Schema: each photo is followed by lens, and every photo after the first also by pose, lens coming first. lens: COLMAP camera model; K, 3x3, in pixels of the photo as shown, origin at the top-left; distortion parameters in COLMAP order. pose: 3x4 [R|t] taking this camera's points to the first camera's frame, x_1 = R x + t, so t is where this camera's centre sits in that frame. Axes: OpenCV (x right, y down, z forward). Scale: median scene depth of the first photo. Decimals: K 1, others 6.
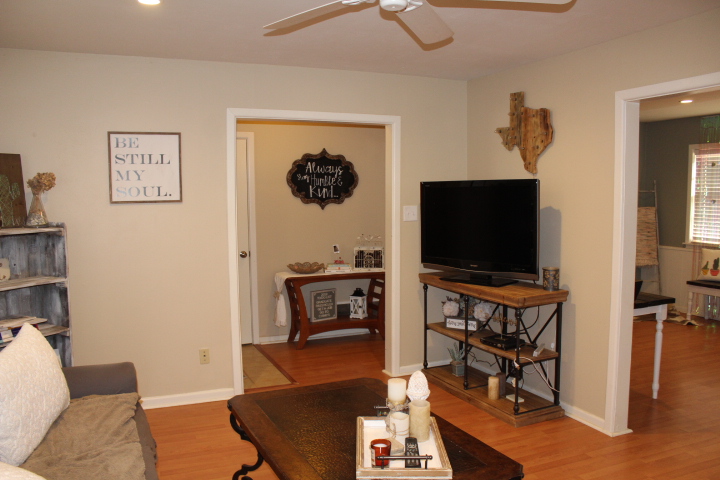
lens RADIAL K [[605.1, 0, 360.0], [0, 605.1, 240.0], [0, 0, 1]] dist [-0.043542, 0.001707]
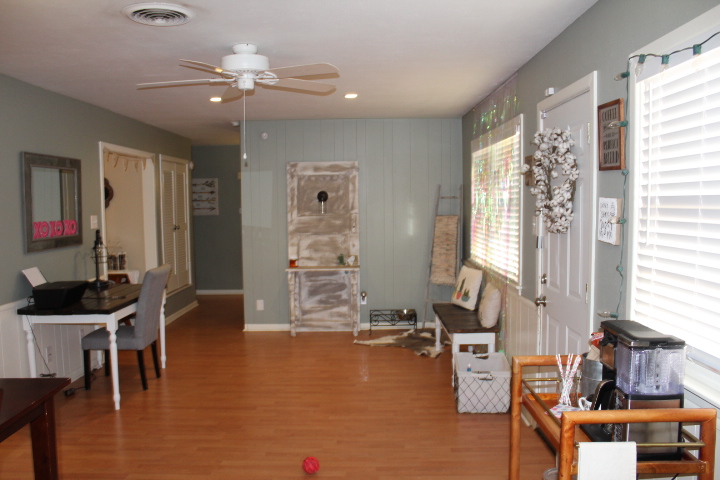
lens RADIAL K [[605.1, 0, 360.0], [0, 605.1, 240.0], [0, 0, 1]] dist [-0.043542, 0.001707]
pose [[0.903246, 0.016862, -0.428792, 0.923702], [-0.021984, 0.999734, -0.006996, -0.014573], [0.428560, 0.015746, 0.903376, 0.191513]]
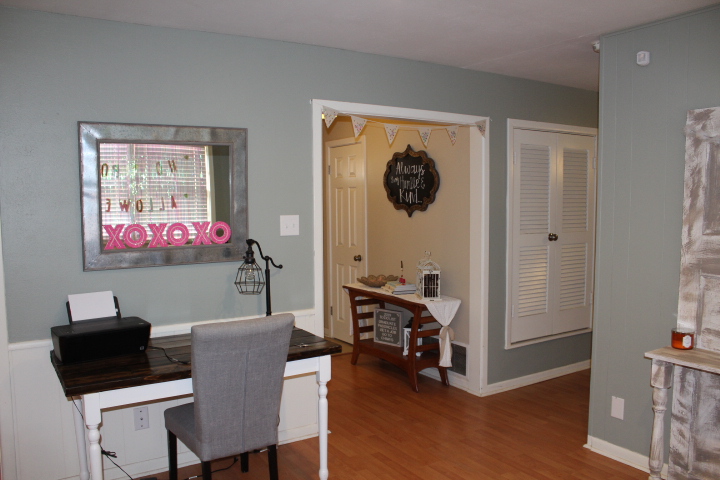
lens RADIAL K [[605.1, 0, 360.0], [0, 605.1, 240.0], [0, 0, 1]] dist [-0.043542, 0.001707]
pose [[0.154445, 0.075682, -0.985098, 0.767195], [-0.079012, 0.994815, 0.064041, -0.067692], [0.984837, 0.067943, 0.159624, 0.804711]]
